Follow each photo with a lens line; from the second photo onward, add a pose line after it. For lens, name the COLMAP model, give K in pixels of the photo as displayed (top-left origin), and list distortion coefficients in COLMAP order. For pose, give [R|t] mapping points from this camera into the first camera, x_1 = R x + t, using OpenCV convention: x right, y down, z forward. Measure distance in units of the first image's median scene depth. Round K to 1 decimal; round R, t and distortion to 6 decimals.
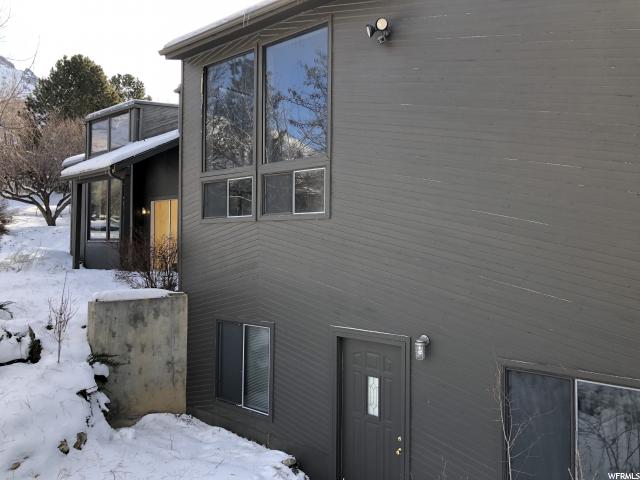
lens RADIAL K [[524.5, 0, 320.0], [0, 524.5, 240.0], [0, 0, 1]] dist [0.050209, -0.005211]
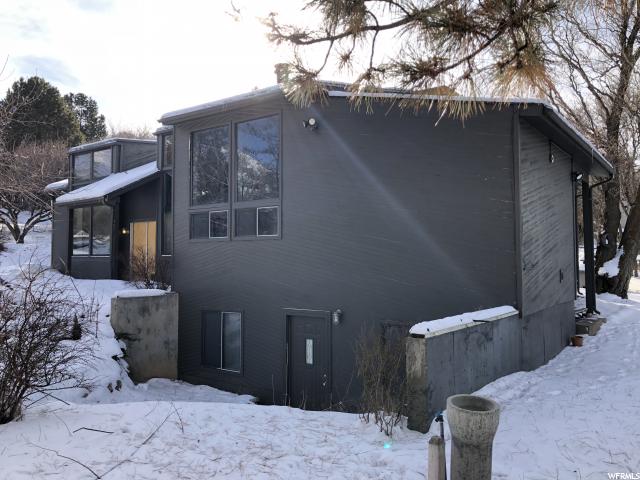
lens RADIAL K [[524.5, 0, 320.0], [0, 524.5, 240.0], [0, 0, 1]] dist [0.050209, -0.005211]
pose [[0.995686, -0.006018, 0.092595, -0.008230], [0.008564, 0.999595, -0.027122, 0.003528], [-0.092394, 0.027798, 0.995334, -0.426651]]
